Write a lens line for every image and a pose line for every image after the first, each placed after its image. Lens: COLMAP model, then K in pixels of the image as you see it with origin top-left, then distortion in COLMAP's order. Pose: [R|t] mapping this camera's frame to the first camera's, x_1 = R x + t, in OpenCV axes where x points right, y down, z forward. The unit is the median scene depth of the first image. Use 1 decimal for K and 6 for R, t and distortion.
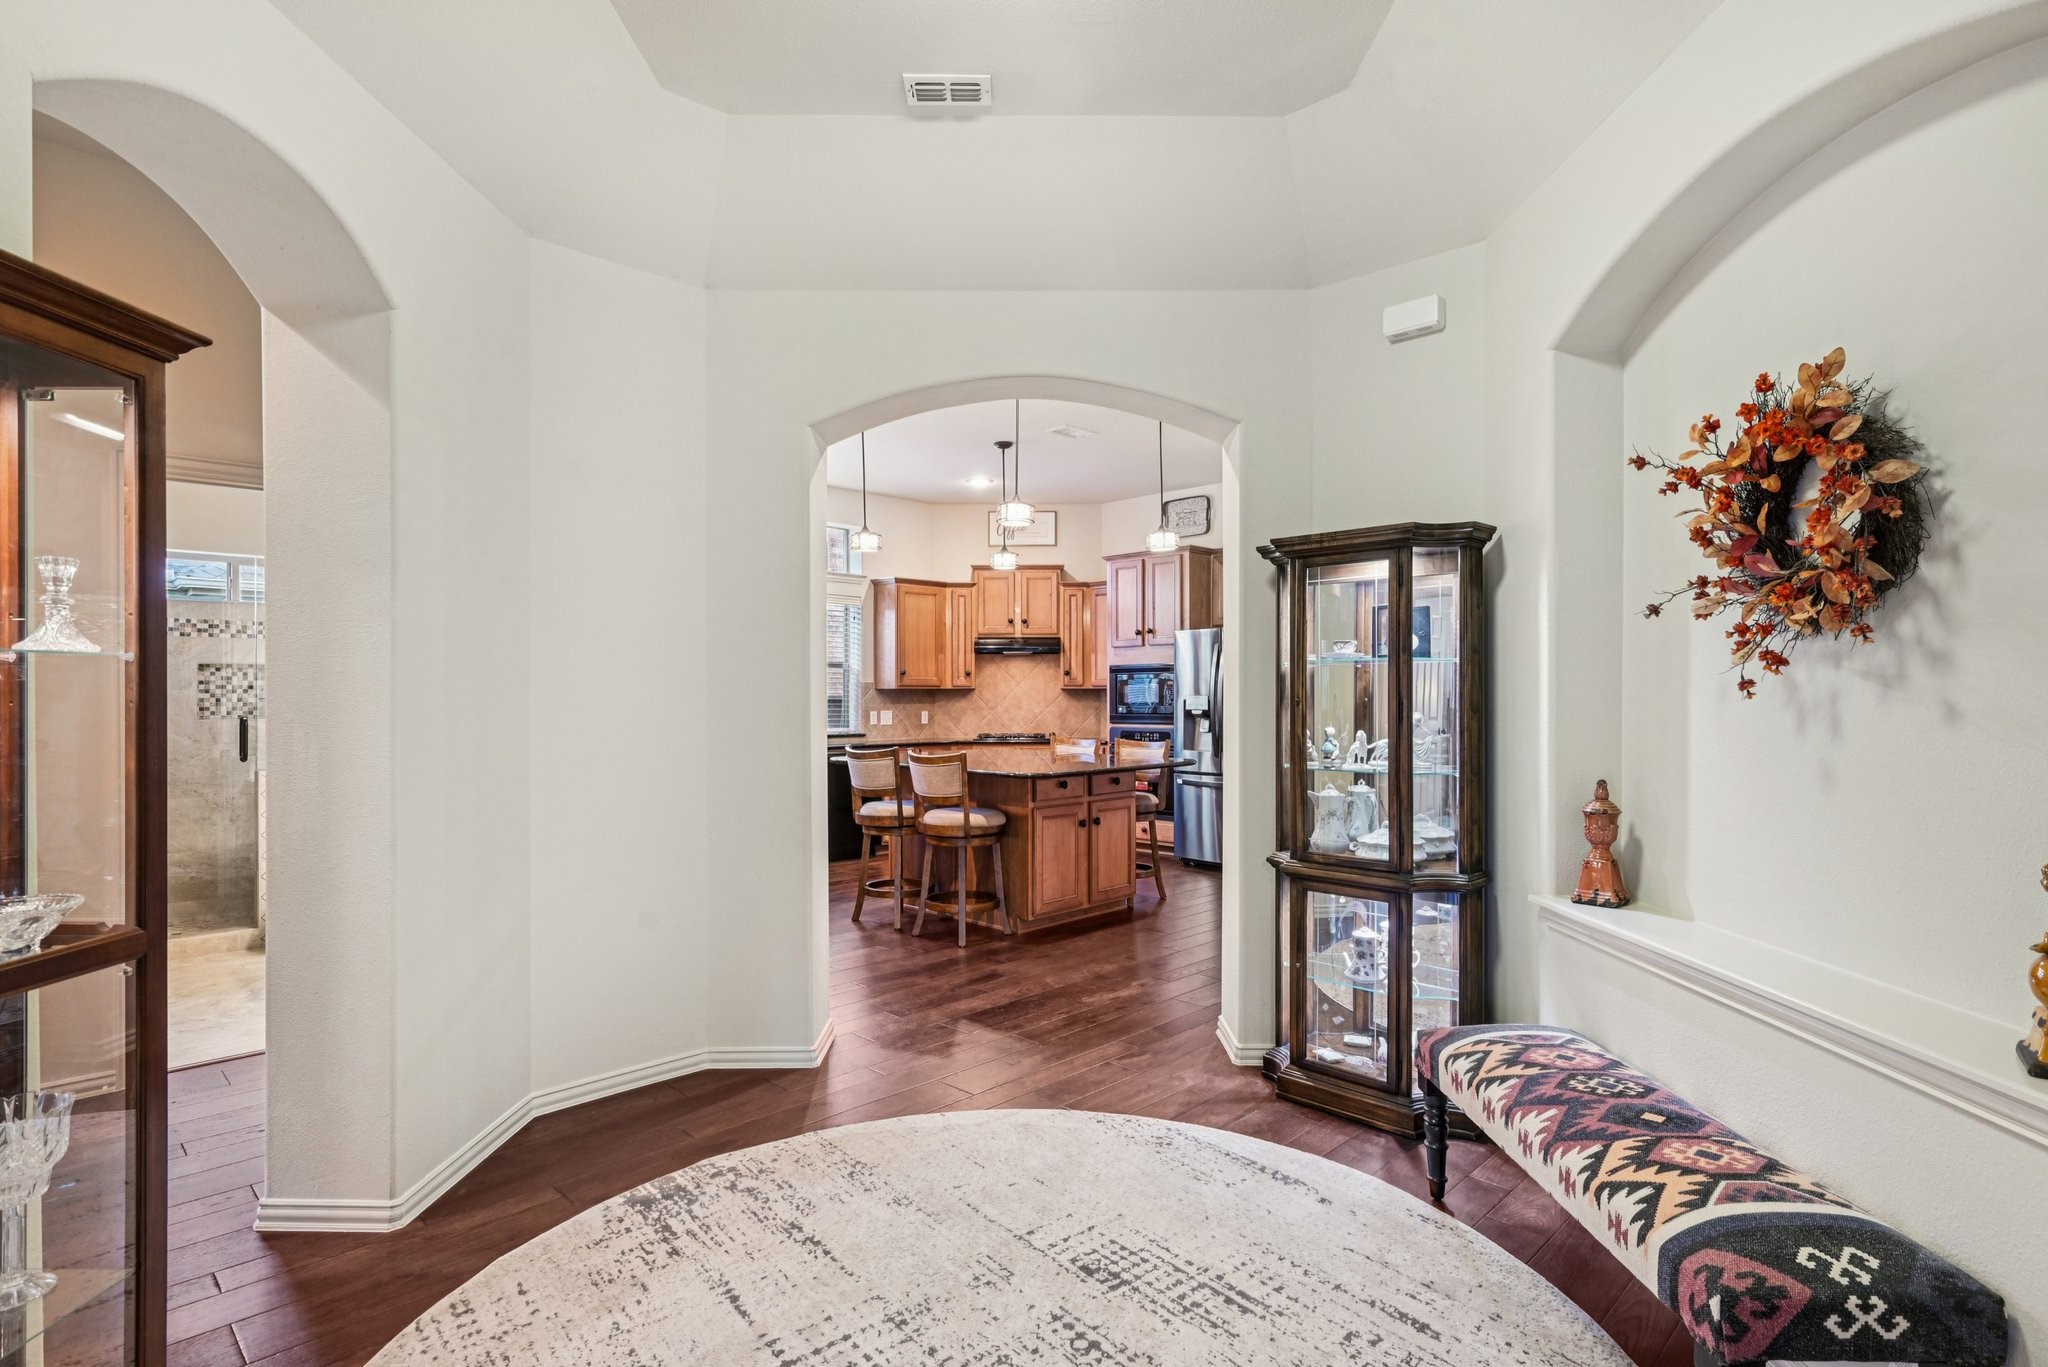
lens RADIAL K [[1046.4, 0, 1028.1], [0, 1046.4, 691.2], [0, 0, 1]] dist [-0.001647, -0.000040]
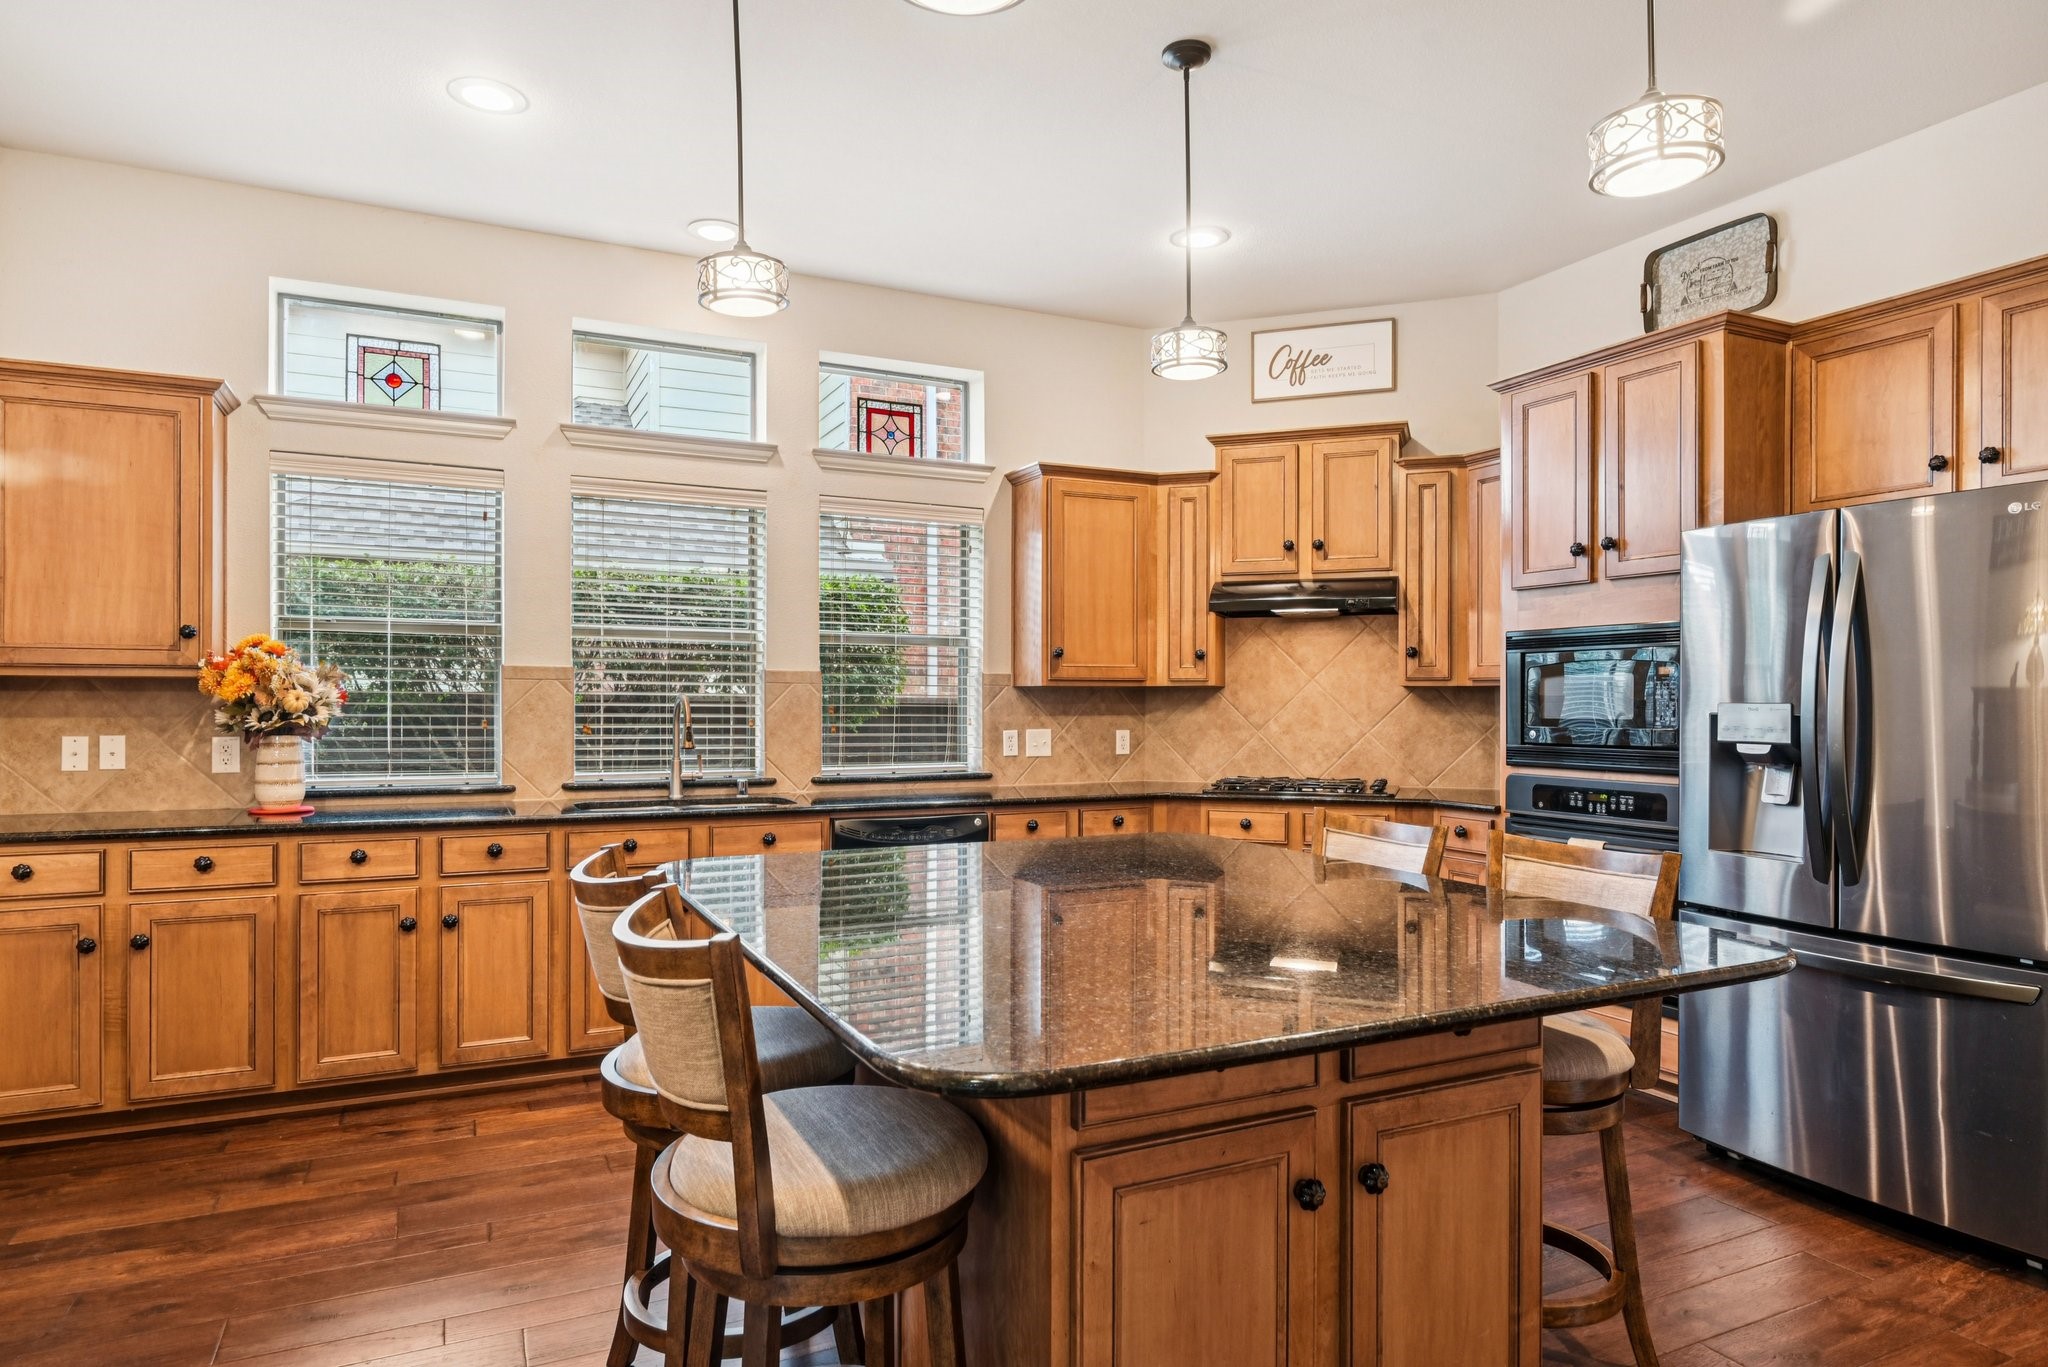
lens RADIAL K [[1192.3, 0, 1011.2], [0, 1192.3, 691.8], [0, 0, 1]] dist [0.012823, -0.001389]
pose [[0.937433, 0.001399, -0.348164, 0.056337], [-0.002066, 0.999997, -0.001544, 0.001315], [0.348160, 0.002167, 0.937433, 0.451881]]
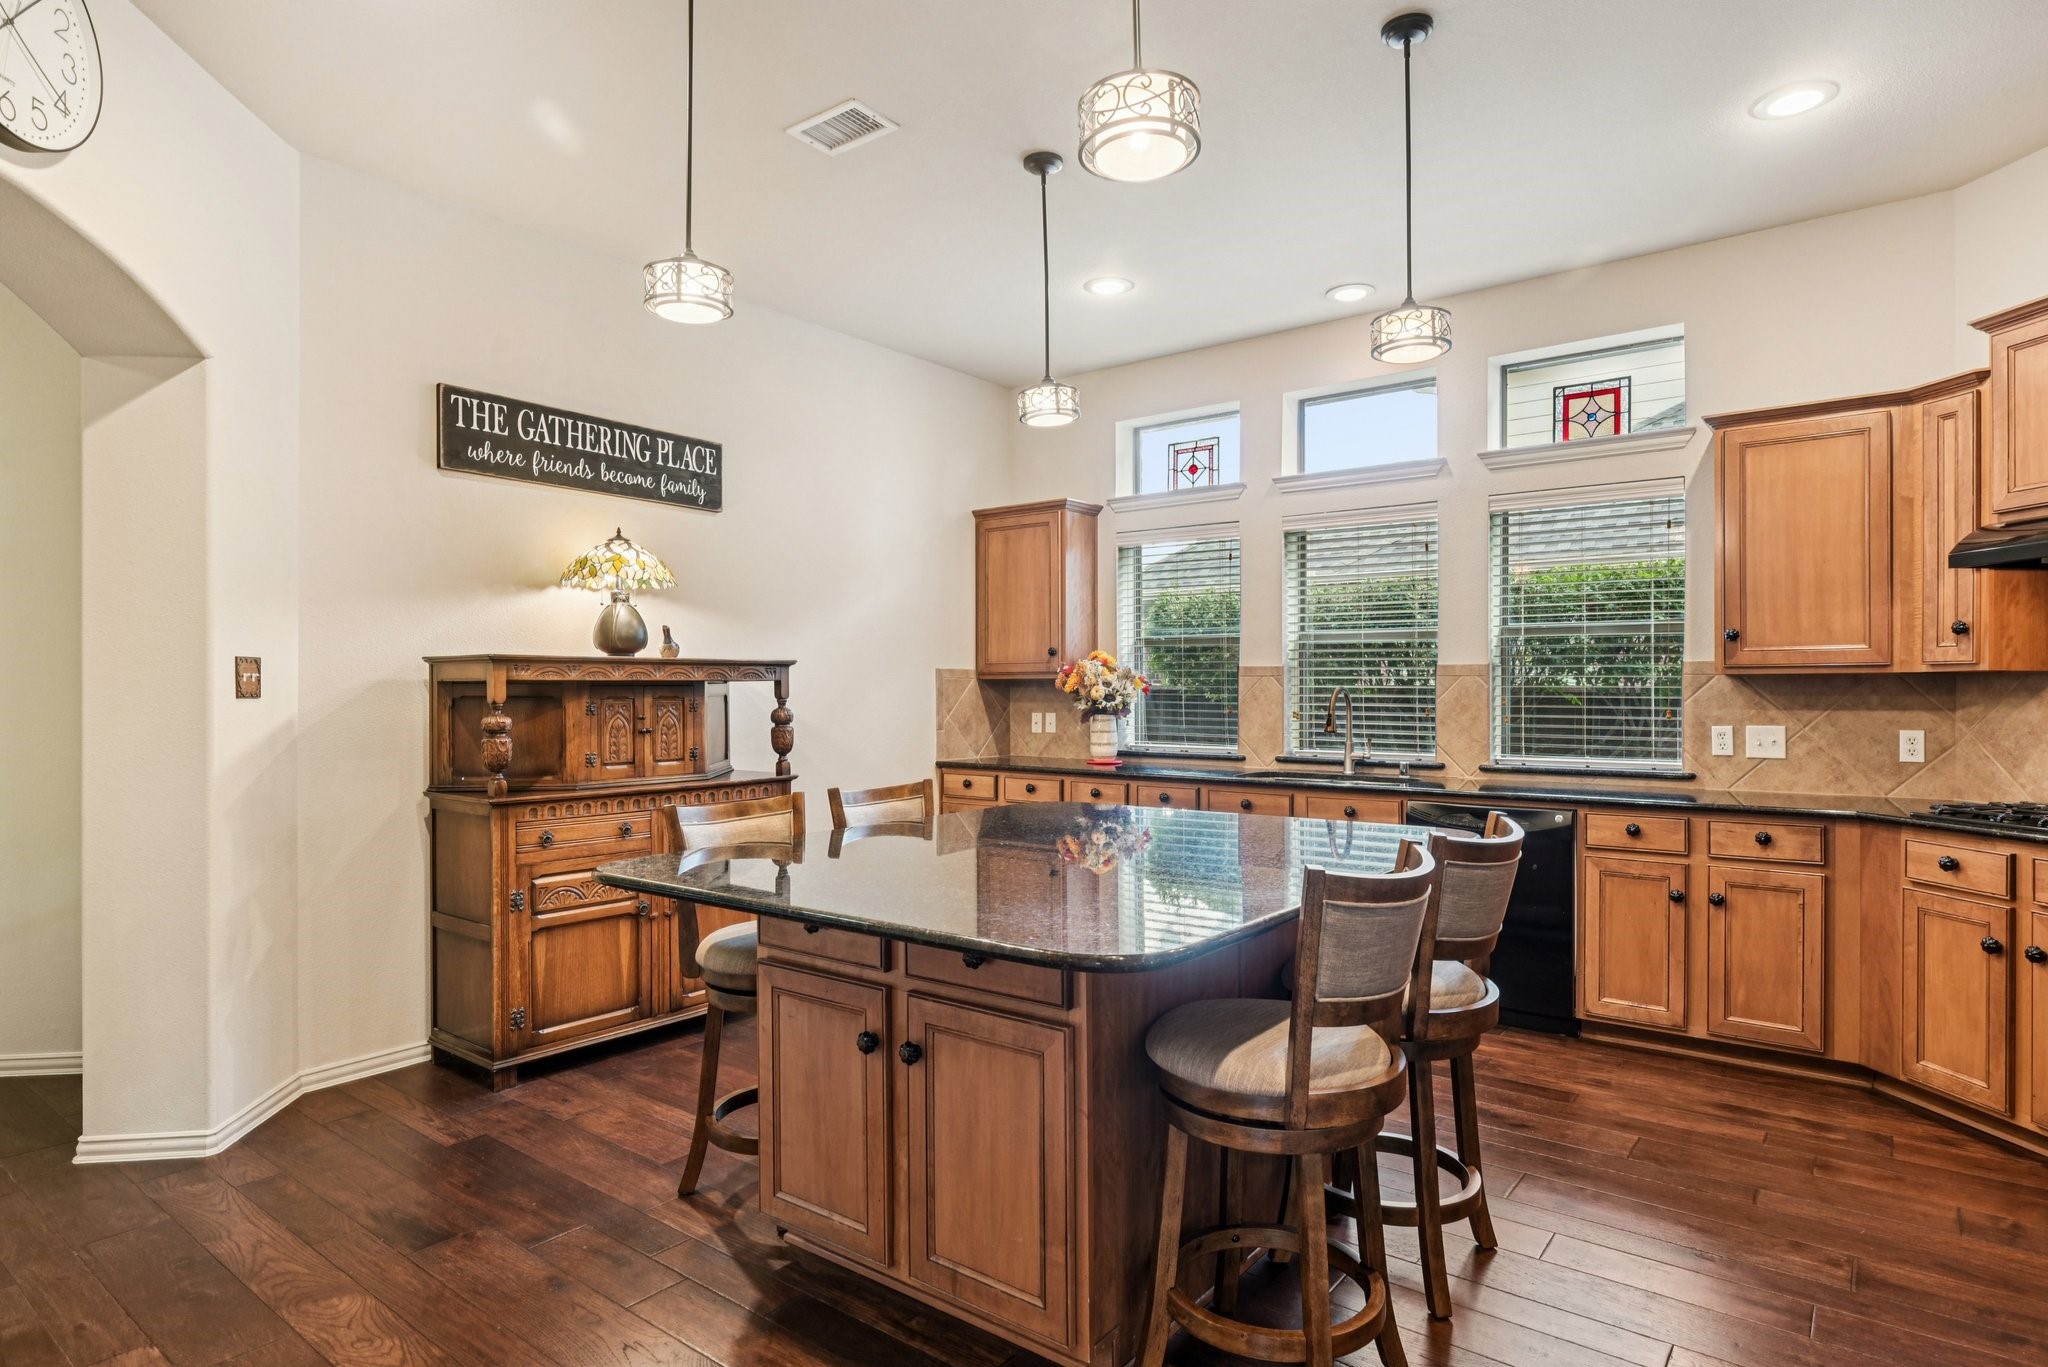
lens RADIAL K [[1129.7, 0, 1077.1], [0, 1129.7, 696.1], [0, 0, 1]] dist [0.017955, 0.002235]
pose [[0.133973, 0.006888, -0.990961, 0.295720], [0.005647, 0.999954, 0.007714, 0.001276], [0.990969, -0.006630, 0.133928, 0.663246]]
